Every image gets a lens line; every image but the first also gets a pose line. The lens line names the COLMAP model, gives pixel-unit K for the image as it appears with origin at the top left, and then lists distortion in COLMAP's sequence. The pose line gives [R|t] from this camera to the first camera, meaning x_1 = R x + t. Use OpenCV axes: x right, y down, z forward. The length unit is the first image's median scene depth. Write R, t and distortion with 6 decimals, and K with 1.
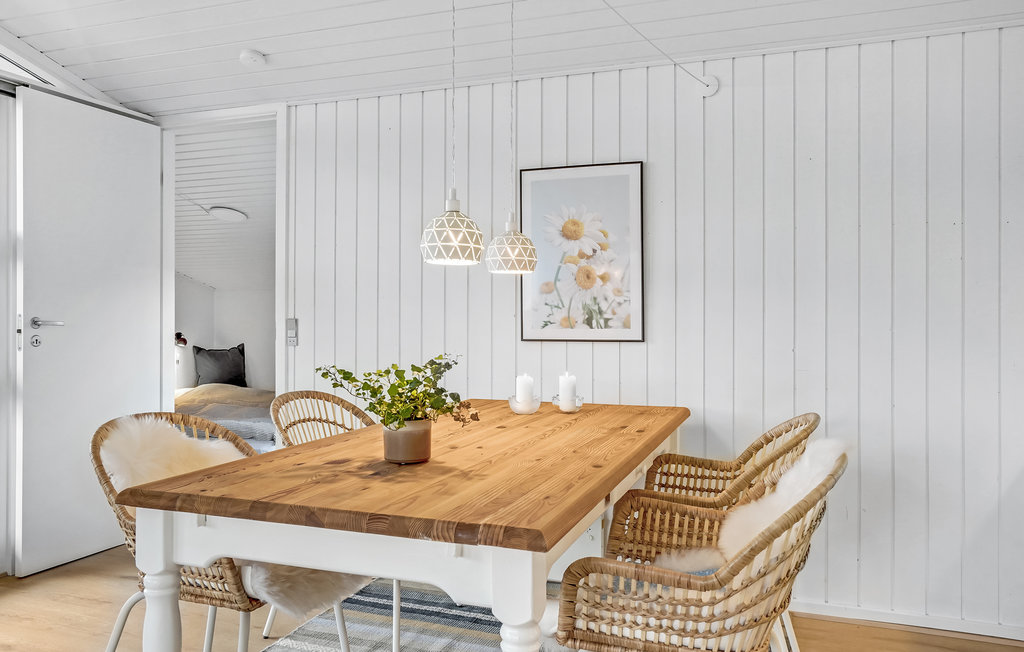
lens RADIAL K [[752.7, 0, 509.6], [0, 752.7, 330.2], [0, 0, 1]] dist [-0.034302, -0.008799]
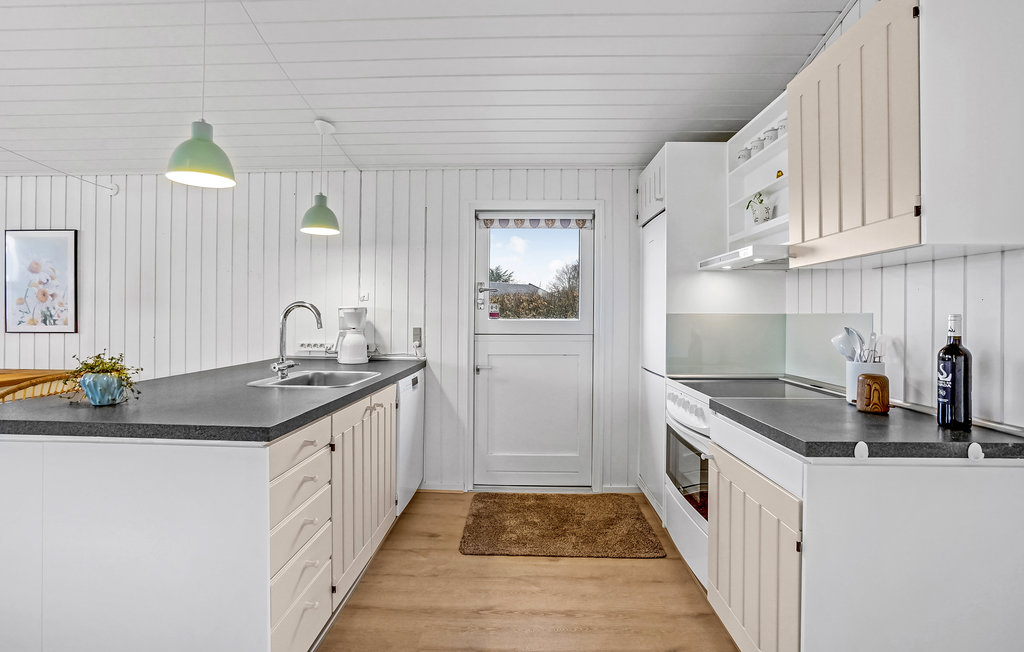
lens RADIAL K [[452.0, 0, 475.9], [0, 452.0, 316.3], [0, 0, 1]] dist [-0.003616, 0.003252]
pose [[0.959410, 0.004488, 0.281981, 0.754890], [0.001659, 0.999766, -0.021559, 0.000892], [-0.282012, 0.021152, 0.959178, -0.258735]]
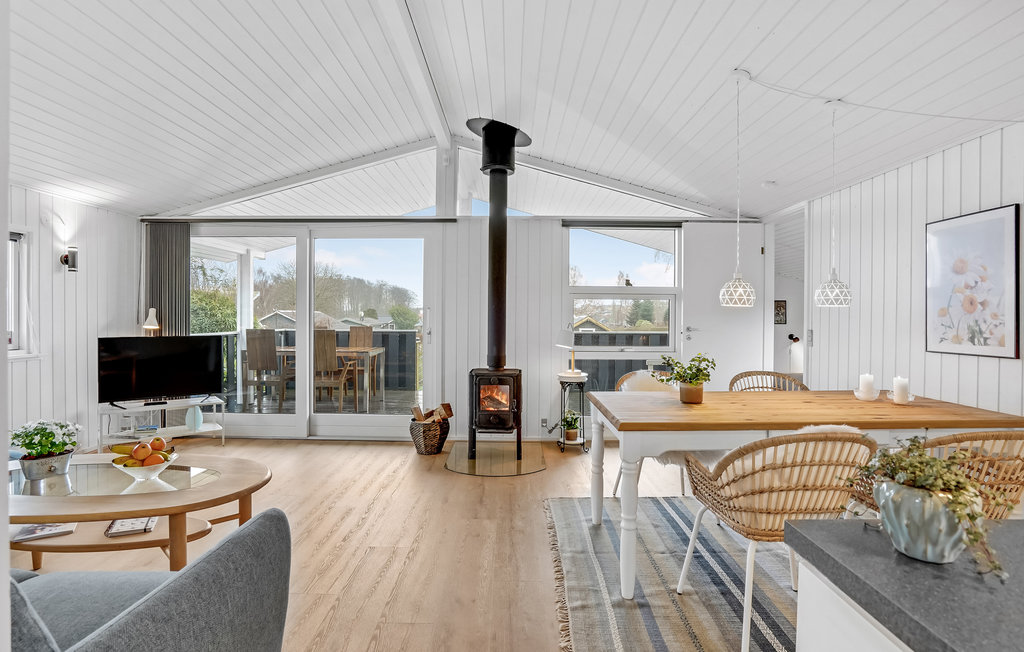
lens RADIAL K [[498.2, 0, 524.9], [0, 498.2, 323.6], [0, 0, 1]] dist [-0.040055, 0.011695]
pose [[0.355000, 0.014767, -0.934750, 0.591218], [-0.019642, 0.999772, 0.008334, -0.029895], [0.934660, 0.015402, 0.355209, 0.026675]]
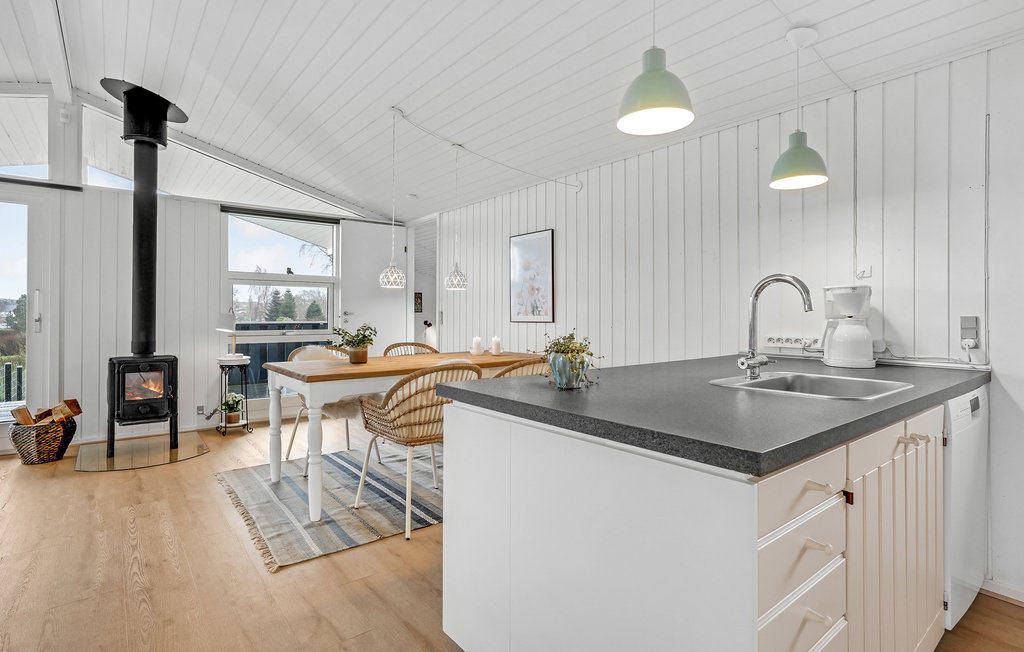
lens RADIAL K [[498.2, 0, 506.7], [0, 498.2, 310.2], [0, 0, 1]] dist [-0.040055, 0.011695]
pose [[0.854540, -0.006152, -0.519350, 0.721685], [-0.008306, 0.999640, -0.025508, 0.017081], [0.519320, 0.026111, 0.854181, -0.146371]]
